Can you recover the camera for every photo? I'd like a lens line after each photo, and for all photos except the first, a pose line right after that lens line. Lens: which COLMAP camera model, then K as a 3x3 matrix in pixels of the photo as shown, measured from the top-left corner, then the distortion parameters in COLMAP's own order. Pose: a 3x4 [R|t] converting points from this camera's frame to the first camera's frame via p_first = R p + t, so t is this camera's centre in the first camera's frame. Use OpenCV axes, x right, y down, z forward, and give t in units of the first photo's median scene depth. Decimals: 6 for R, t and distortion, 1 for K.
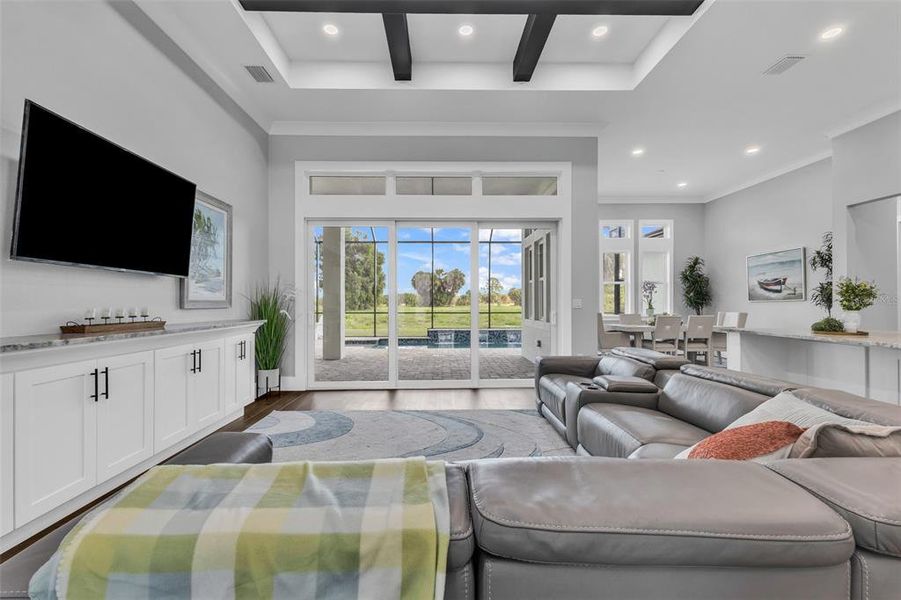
lens RADIAL K [[404.1, 0, 448.8], [0, 404.1, 301.0], [0, 0, 1]] dist [0.023627, -0.000101]
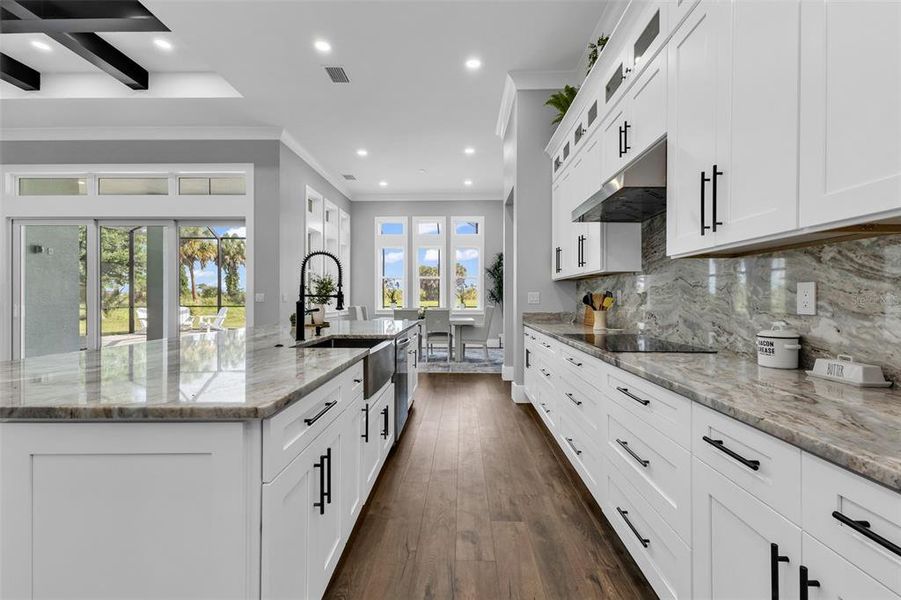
lens RADIAL K [[395.0, 0, 453.8], [0, 395.0, 297.9], [0, 0, 1]] dist [0.013900, -0.000403]
pose [[0.998140, 0.002233, -0.060917, 0.662134], [-0.001855, 0.999979, 0.006260, 0.000487], [0.060930, -0.006135, 0.998123, -0.004875]]
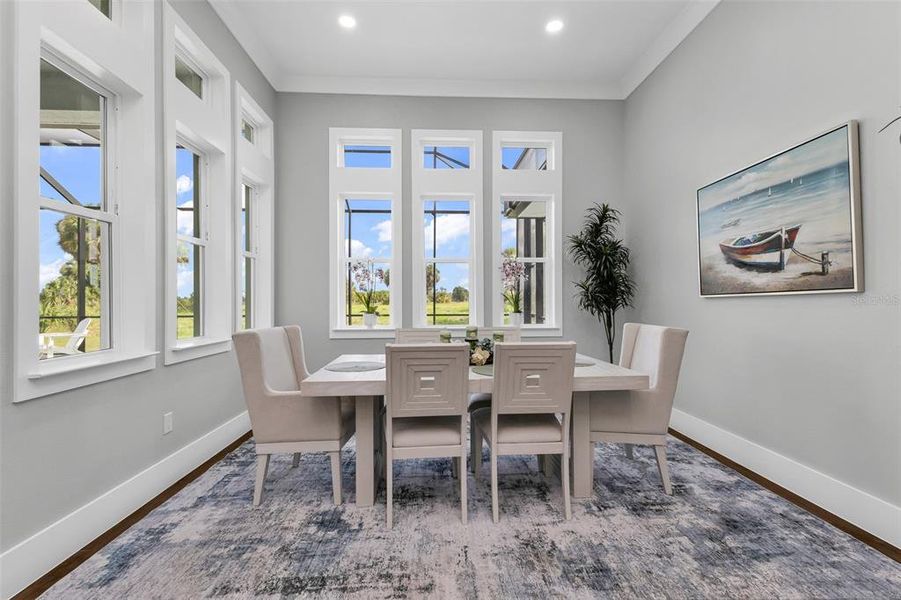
lens RADIAL K [[395.0, 0, 453.8], [0, 395.0, 297.9], [0, 0, 1]] dist [0.013900, -0.000403]
pose [[0.999872, -0.001791, 0.015896, 0.508457], [0.001819, 0.999997, -0.001753, 0.002477], [-0.015893, 0.001781, 0.999872, 0.643592]]
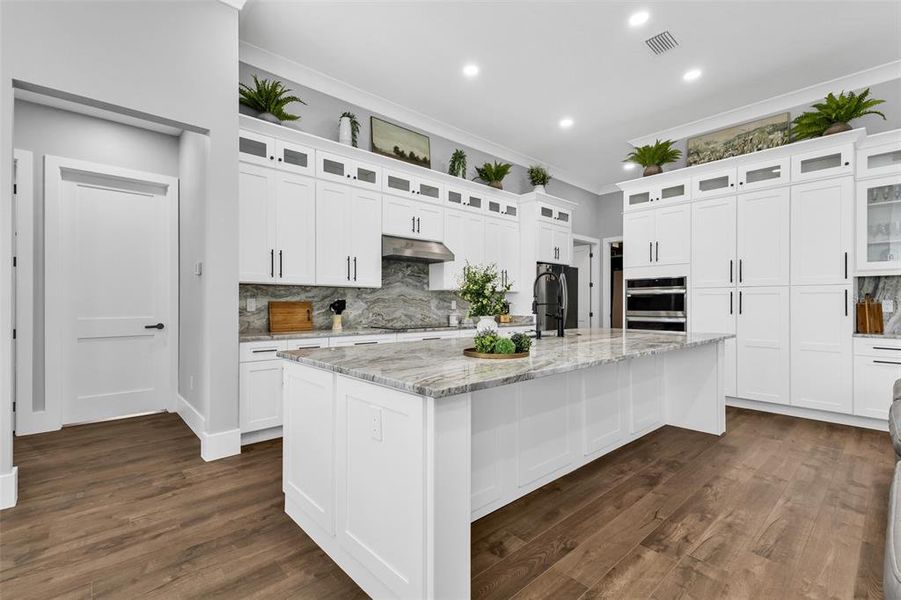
lens RADIAL K [[394.7, 0, 451.5], [0, 394.7, 305.7], [0, 0, 1]] dist [0.020766, -0.000351]
pose [[-0.632208, -0.002115, 0.774795, 0.262133], [-0.003887, 0.999992, -0.000442, 0.003693], [-0.774789, -0.003291, -0.632212, 0.660775]]
